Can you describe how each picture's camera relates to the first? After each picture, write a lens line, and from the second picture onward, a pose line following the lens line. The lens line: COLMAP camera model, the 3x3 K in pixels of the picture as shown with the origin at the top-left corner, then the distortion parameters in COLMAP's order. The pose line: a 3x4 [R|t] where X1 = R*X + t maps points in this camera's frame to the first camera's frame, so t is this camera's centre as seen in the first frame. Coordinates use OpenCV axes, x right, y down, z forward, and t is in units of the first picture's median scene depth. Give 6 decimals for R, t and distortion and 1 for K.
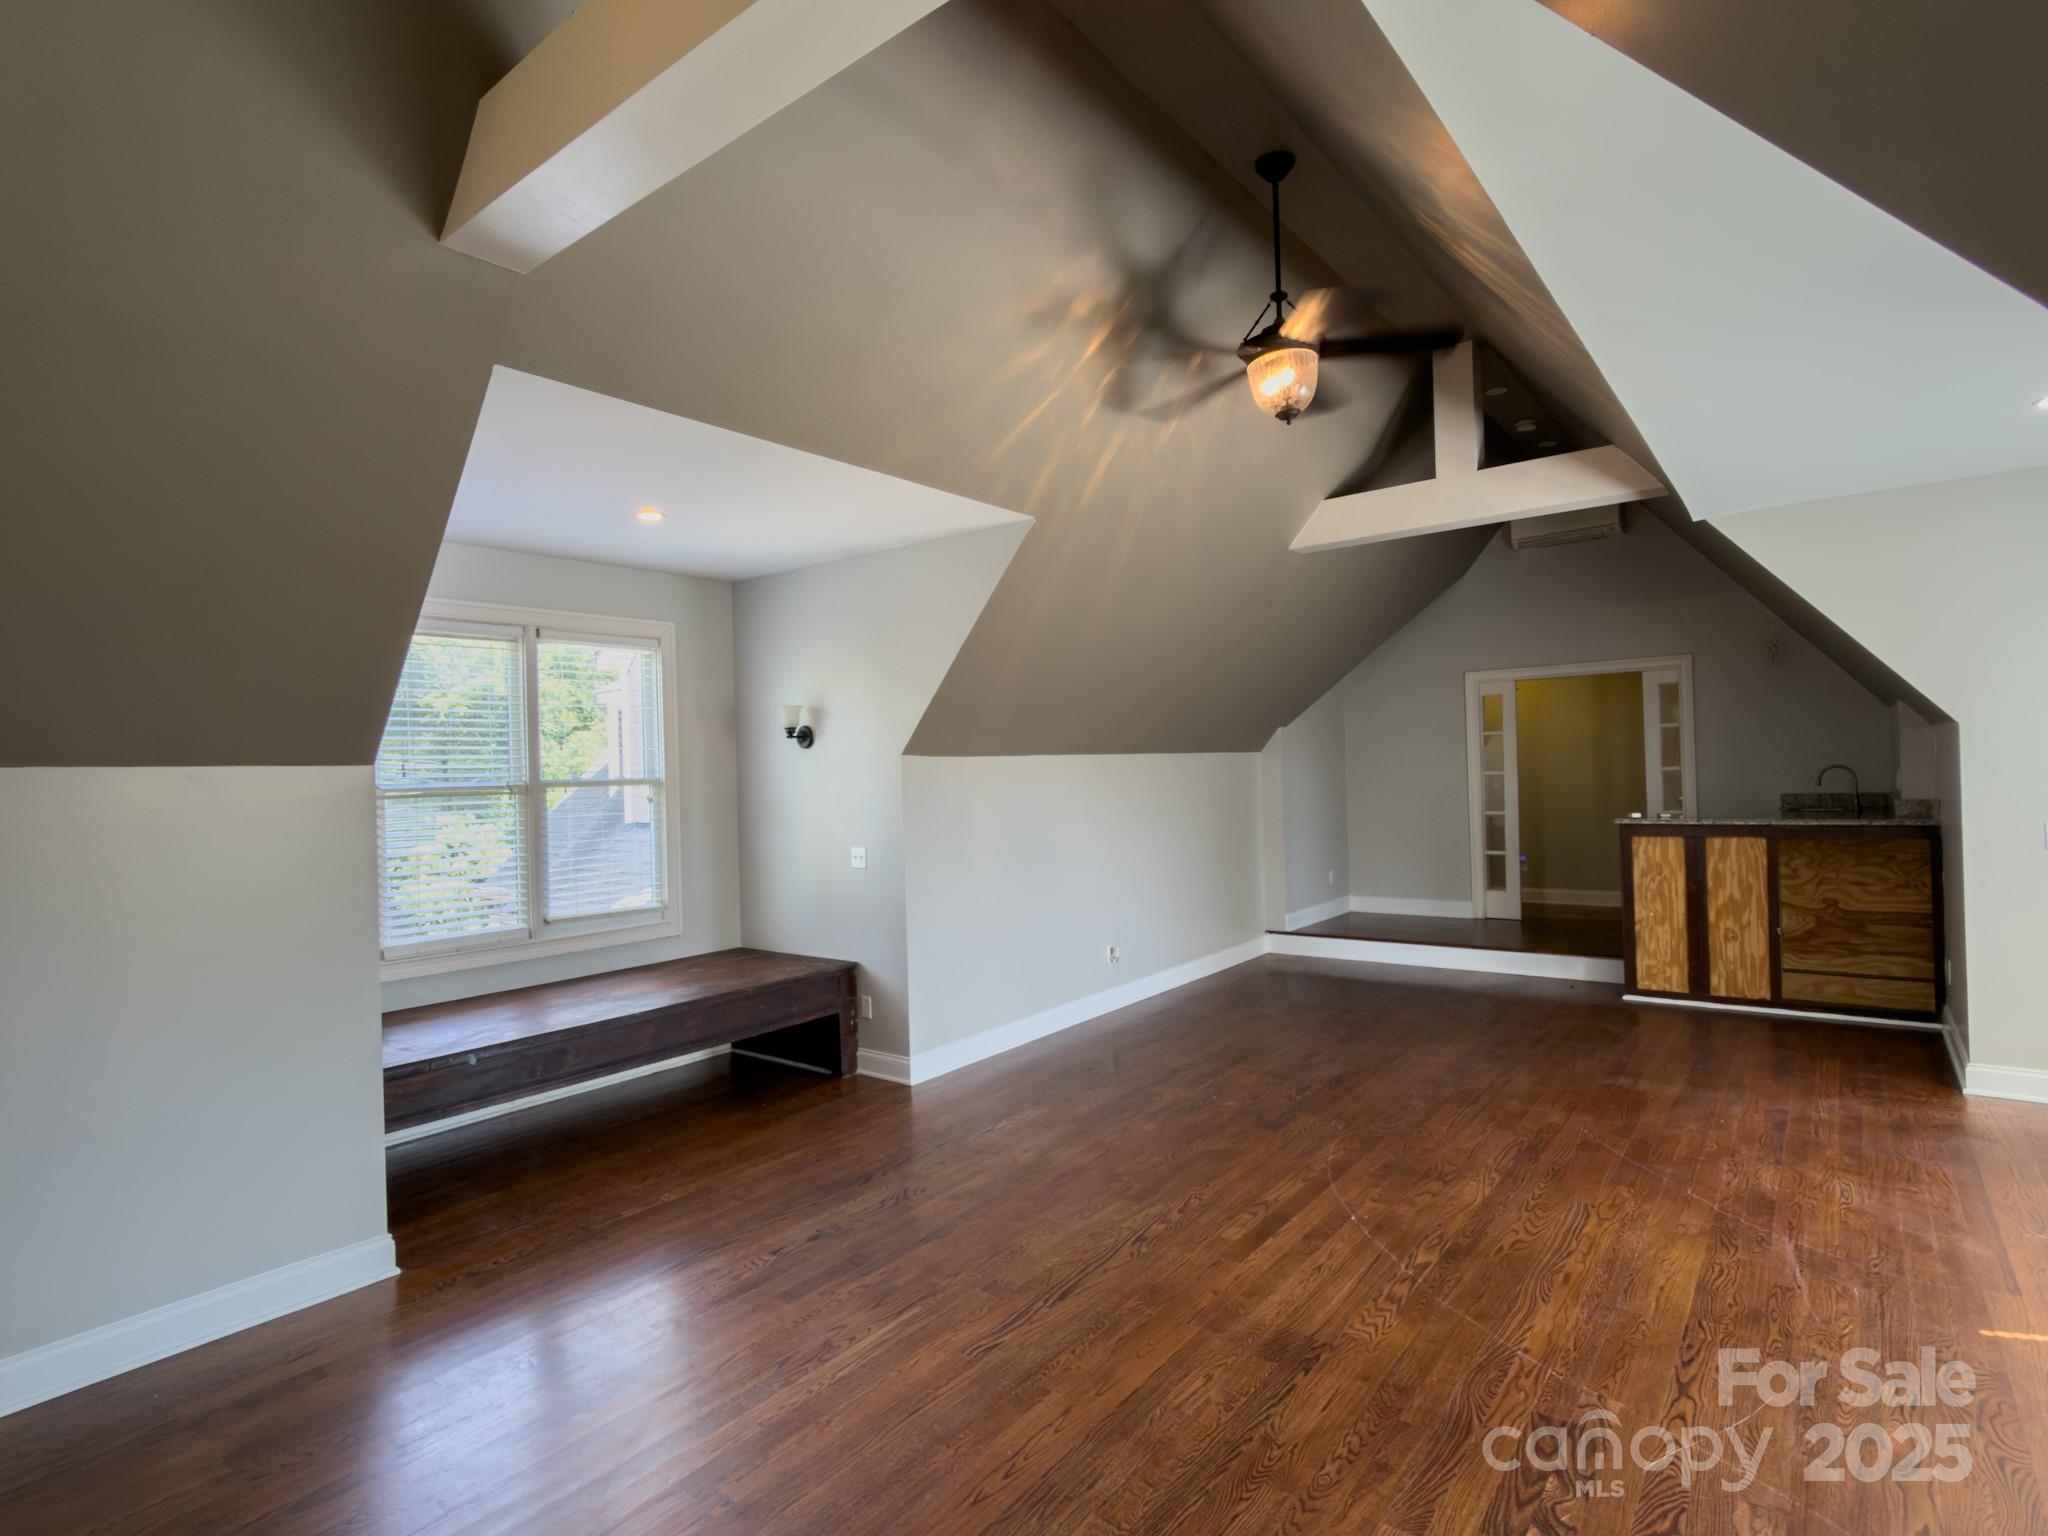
lens RADIAL K [[1058.9, 0, 1025.2], [0, 1058.9, 773.1], [0, 0, 1]] dist [-0.002142, -0.001078]
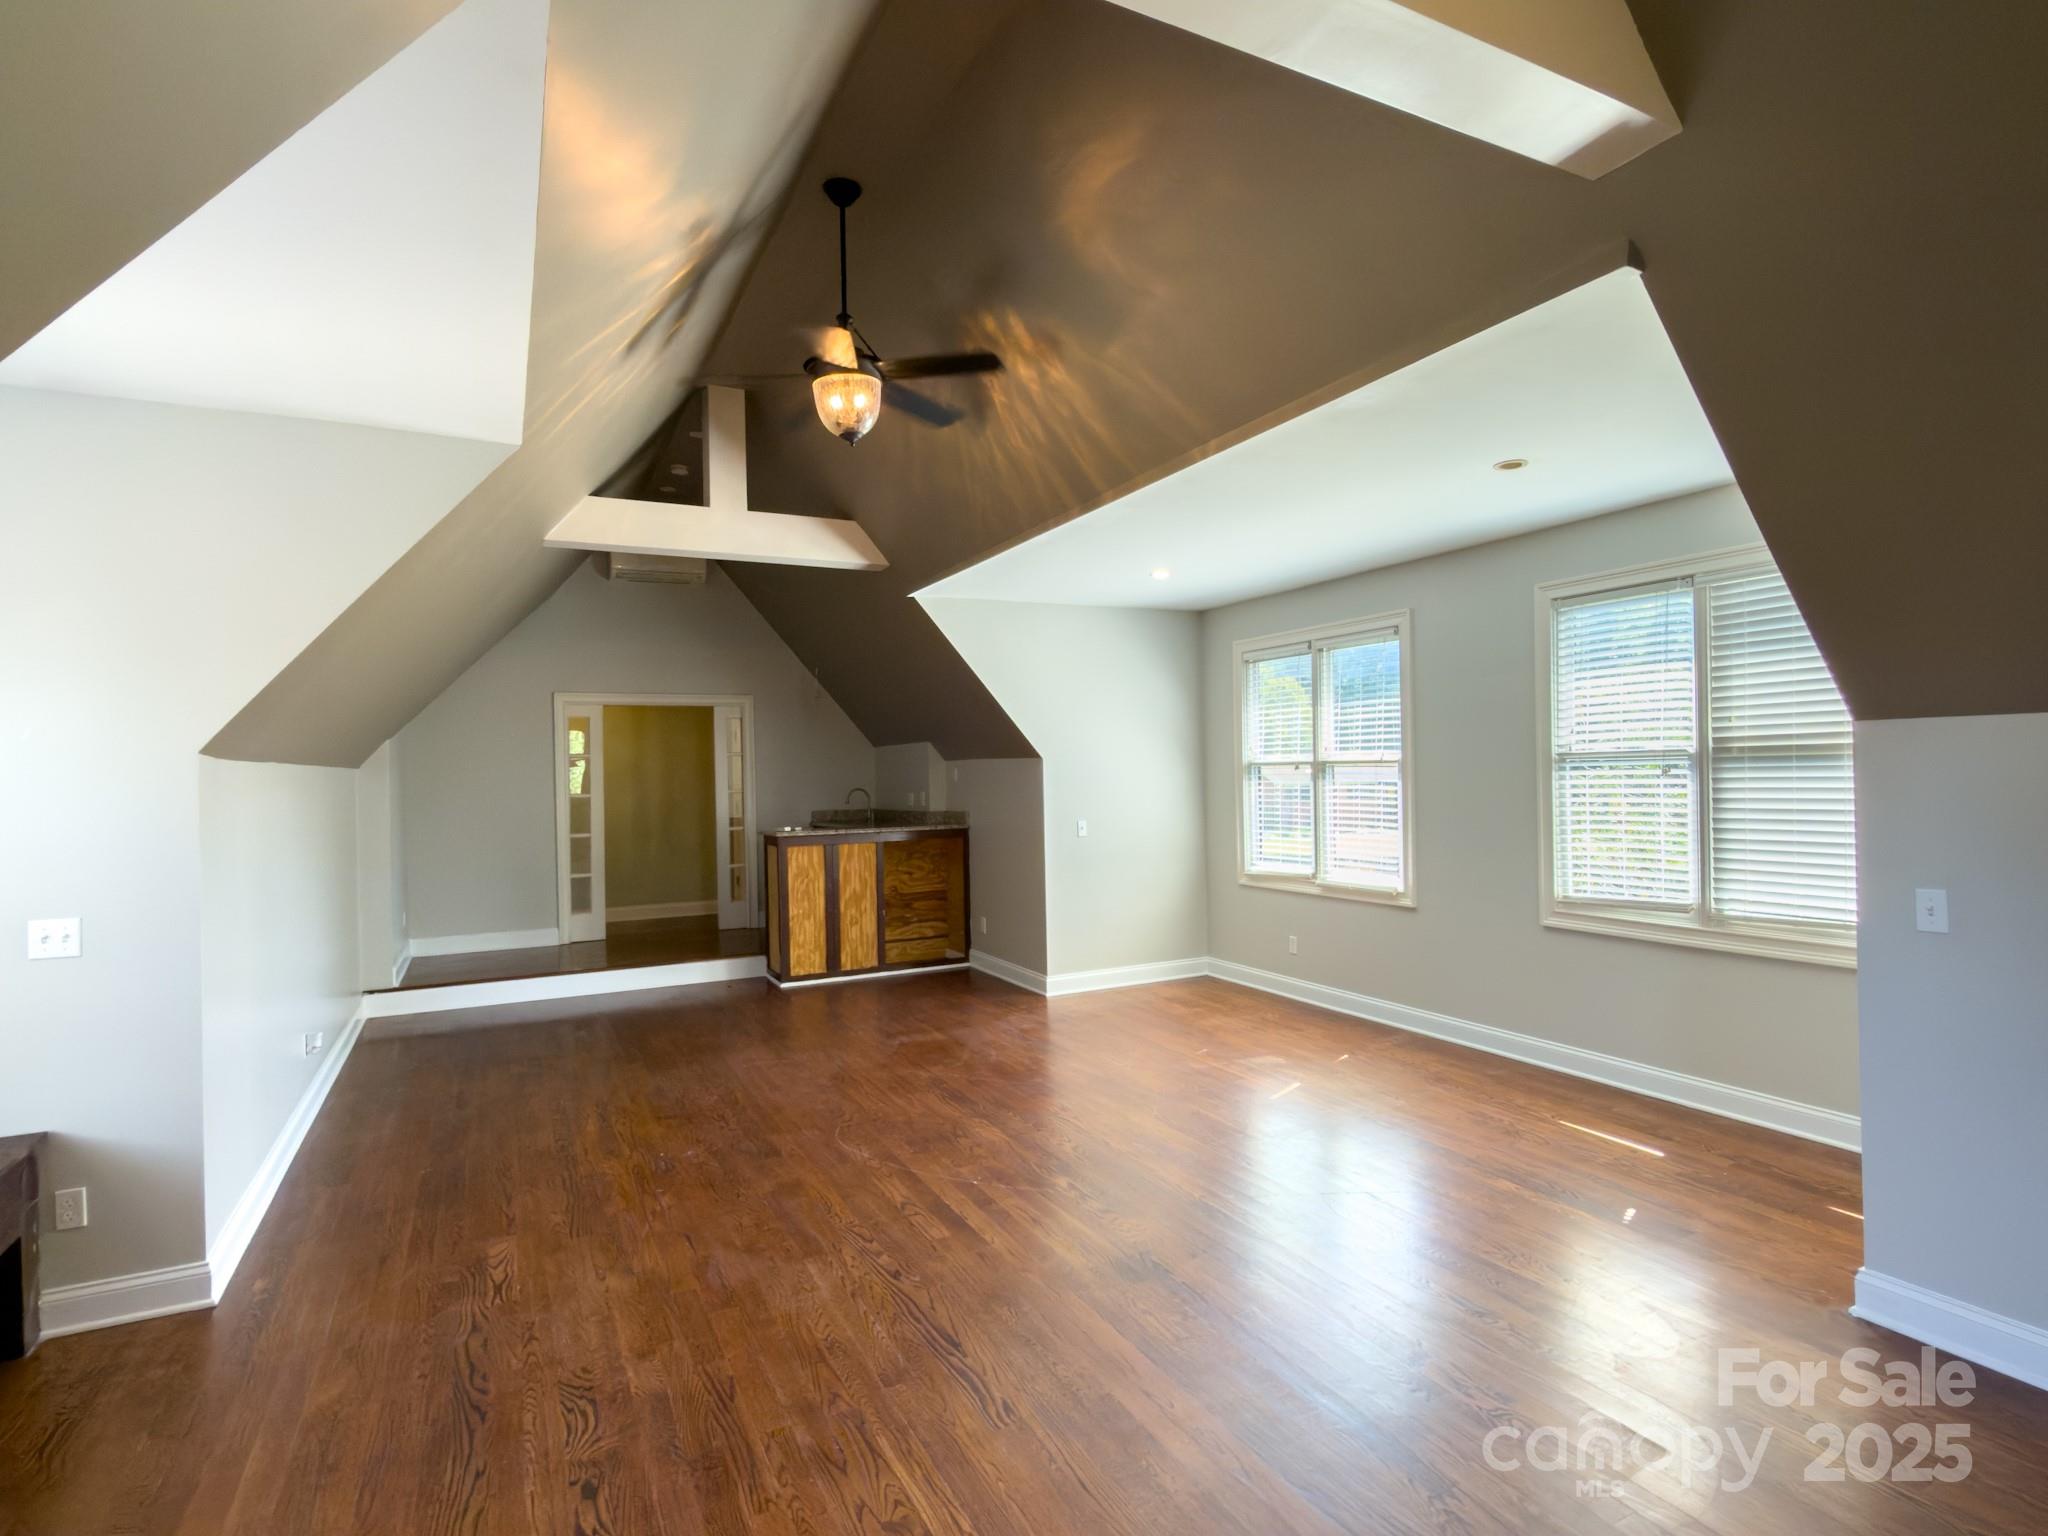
lens RADIAL K [[1058.9, 0, 1025.2], [0, 1058.9, 773.1], [0, 0, 1]] dist [-0.002142, -0.001078]
pose [[0.411951, 0.020574, 0.910974, -0.412494], [0.007250, 0.999639, -0.025855, 0.010661], [-0.911177, 0.017256, 0.411654, 0.287760]]
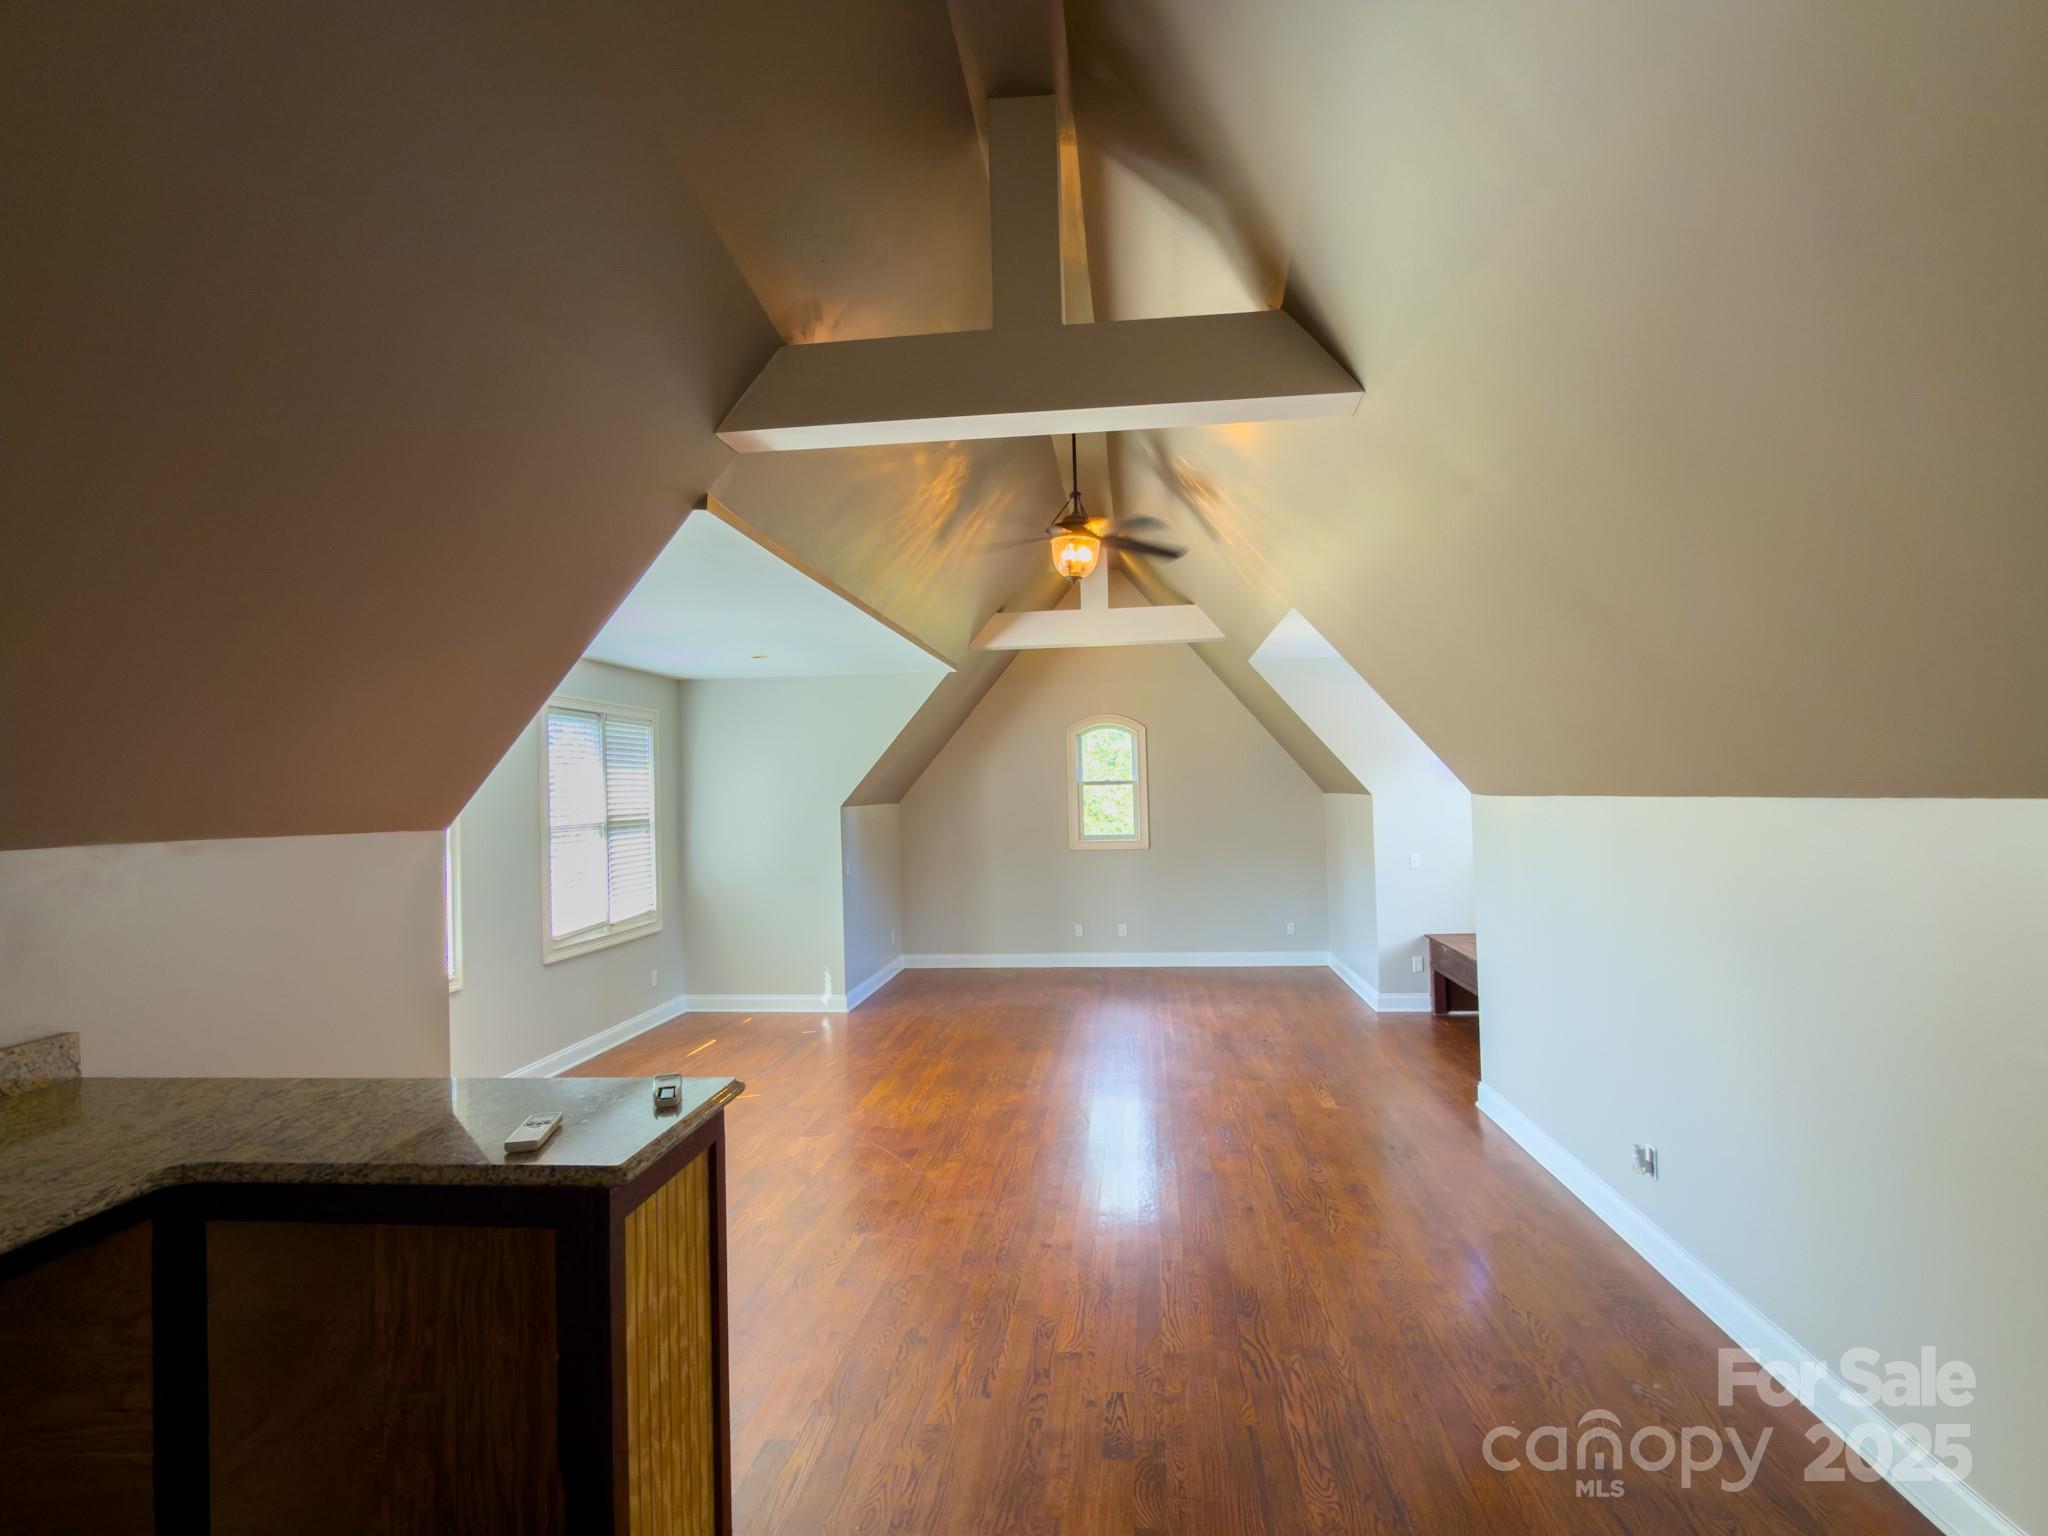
lens RADIAL K [[1058.9, 0, 1025.2], [0, 1058.9, 773.1], [0, 0, 1]] dist [-0.002142, -0.001078]
pose [[-0.840998, 0.039317, -0.539608, 0.722947], [0.048015, 0.998844, -0.002055, -0.053281], [0.538903, -0.027638, -0.841914, 1.443217]]
